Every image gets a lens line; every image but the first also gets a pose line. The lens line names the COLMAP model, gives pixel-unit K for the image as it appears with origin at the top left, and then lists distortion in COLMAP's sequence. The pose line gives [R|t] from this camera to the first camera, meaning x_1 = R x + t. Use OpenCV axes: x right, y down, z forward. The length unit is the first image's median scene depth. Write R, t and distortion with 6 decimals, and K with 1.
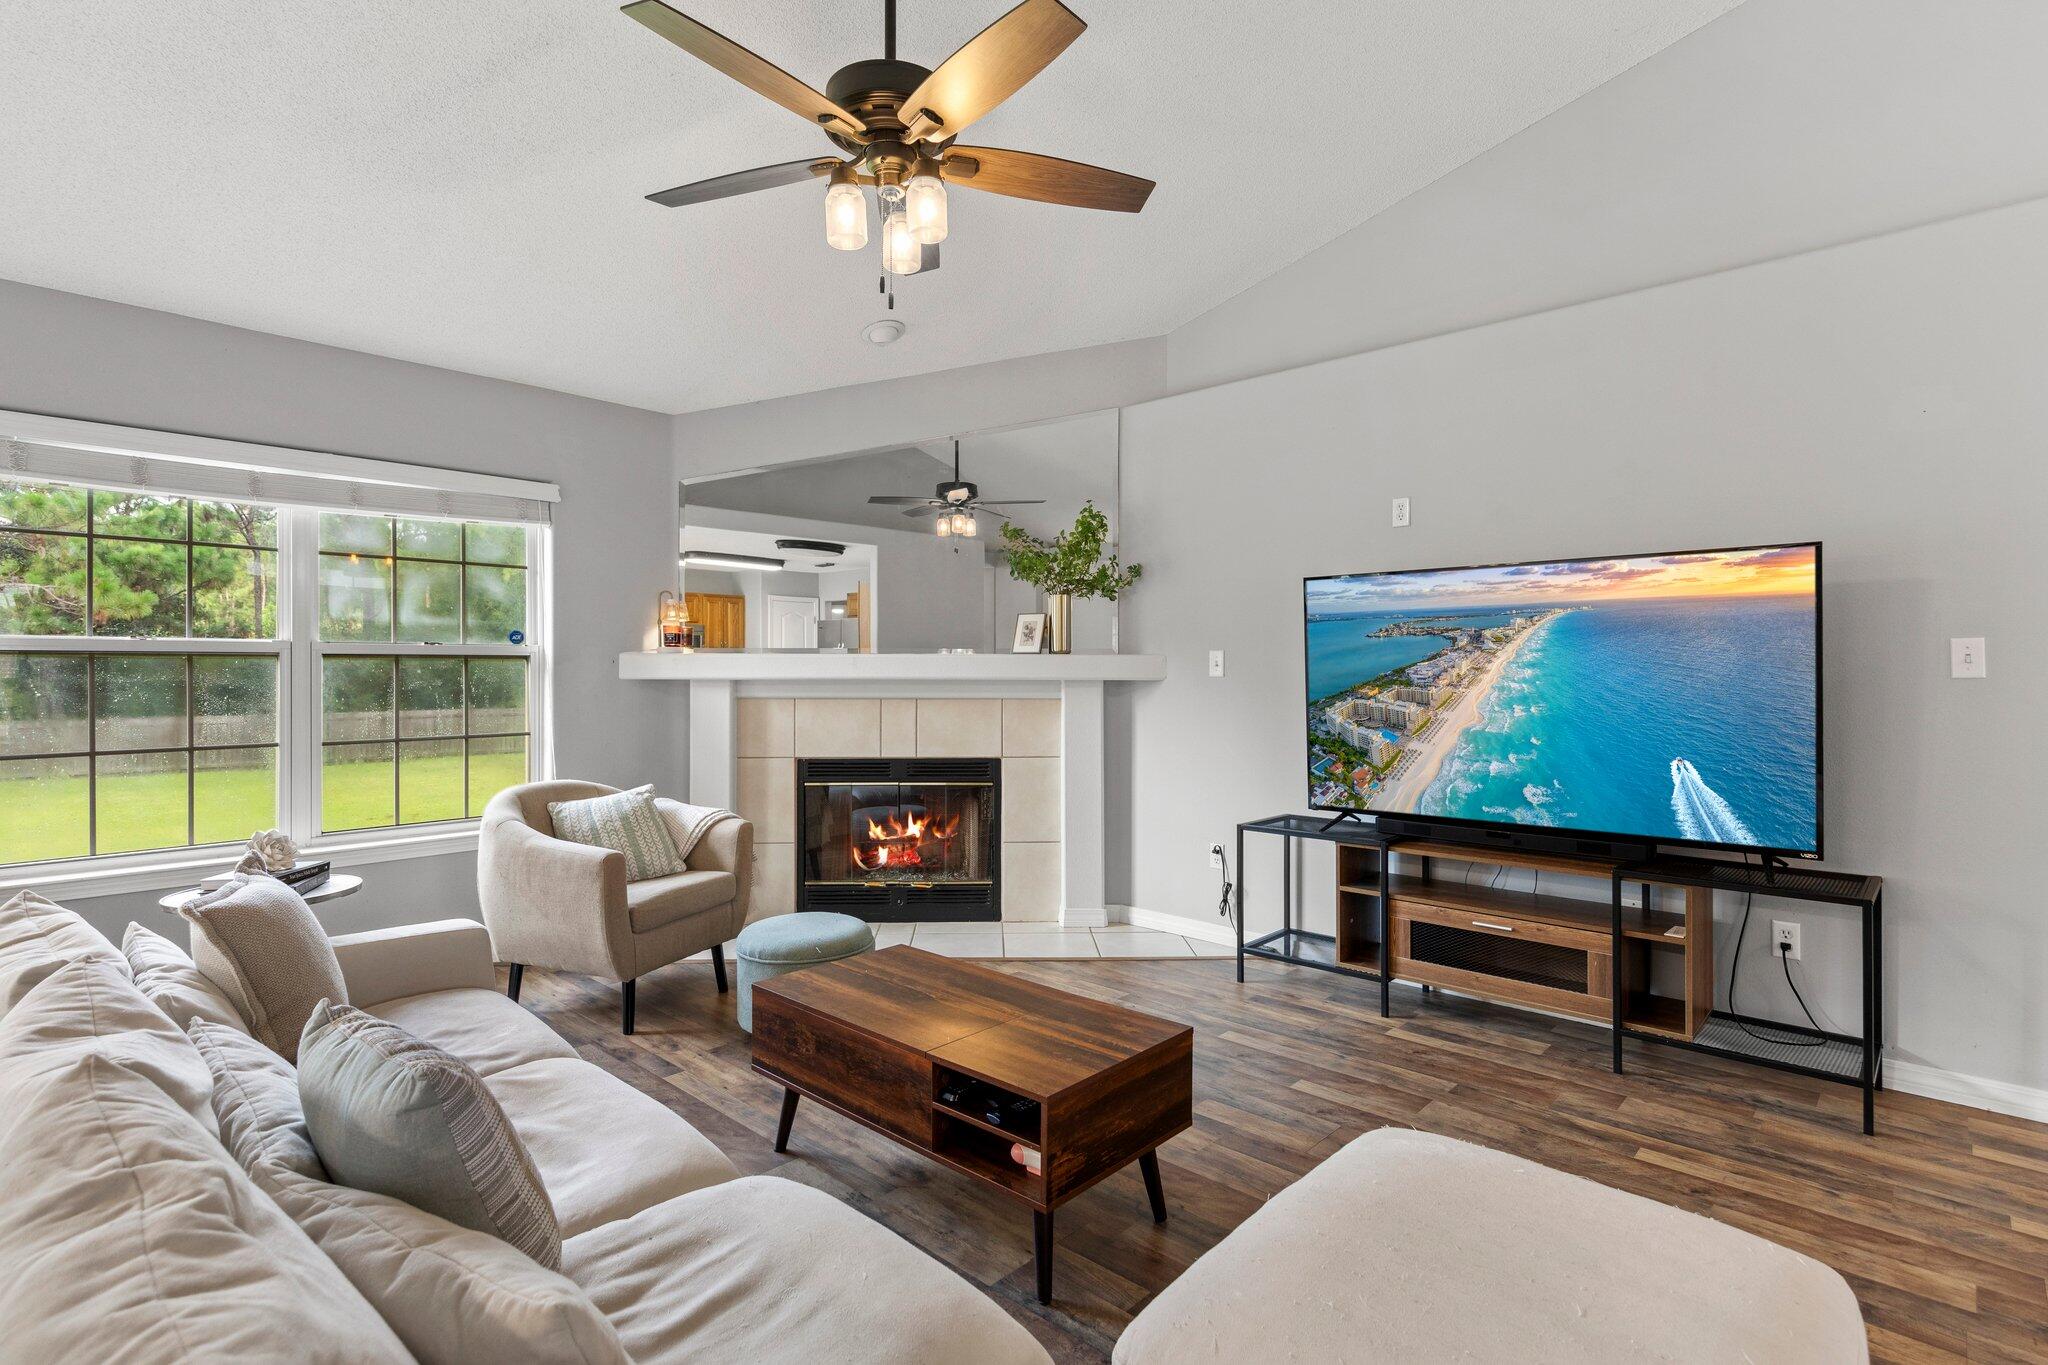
lens RADIAL K [[996.7, 0, 1018.7], [0, 996.7, 679.6], [0, 0, 1]] dist [0.005551, -0.000386]
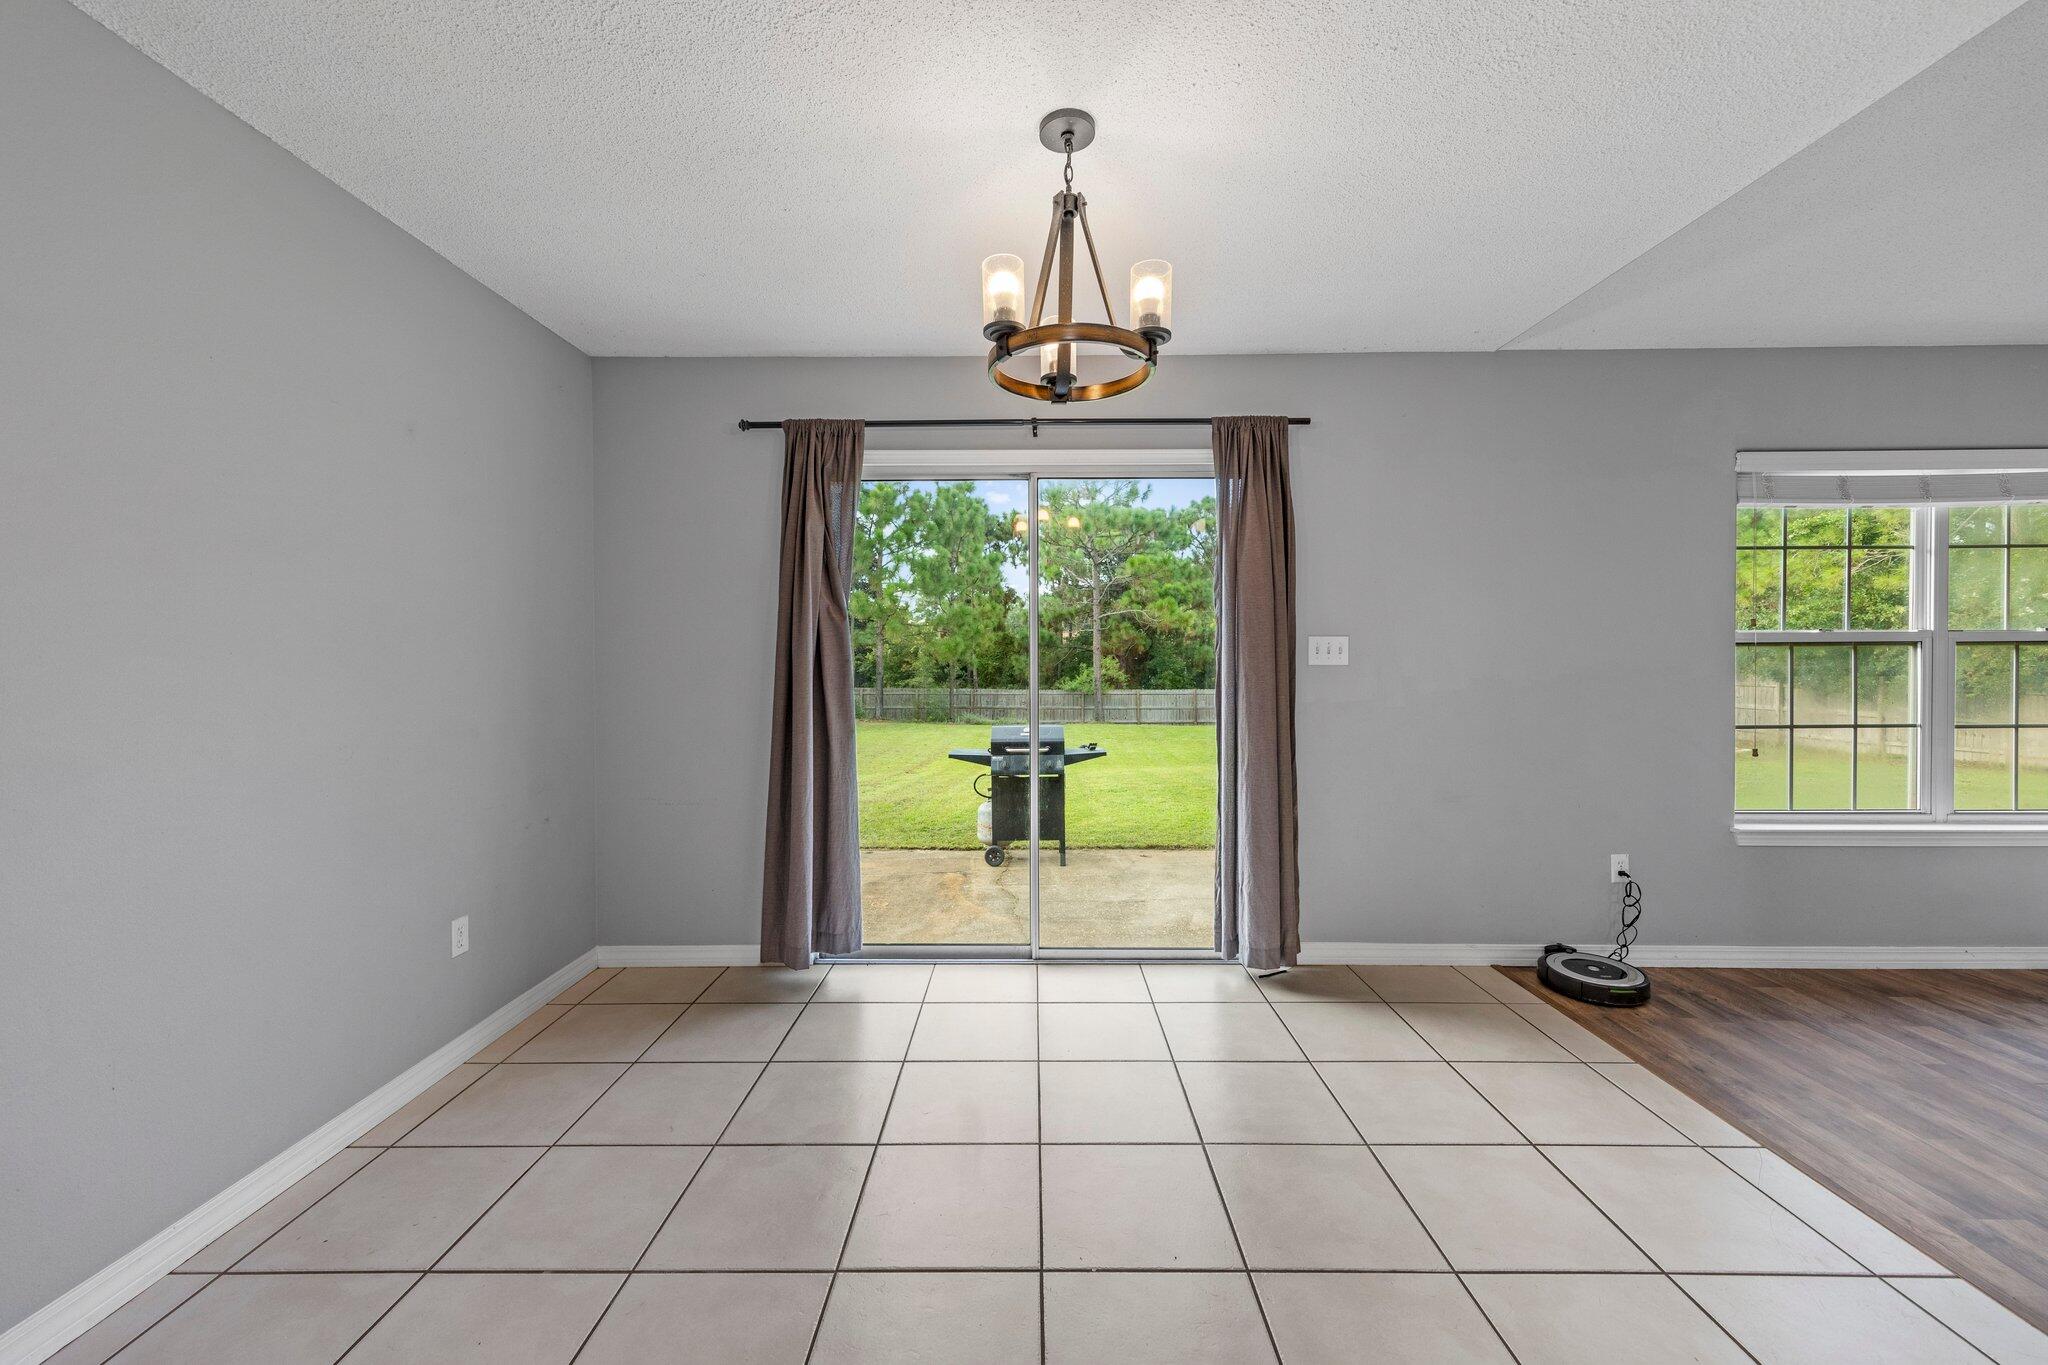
lens RADIAL K [[793.5, 0, 1024.0], [0, 793.5, 682.5], [0, 0, 1]] dist [0.005449, -0.000220]
pose [[0.674473, 0.010271, -0.738228, -0.745693], [-0.001357, 0.999919, 0.012672, 0.008974], [0.738299, -0.007545, 0.674432, -0.308454]]
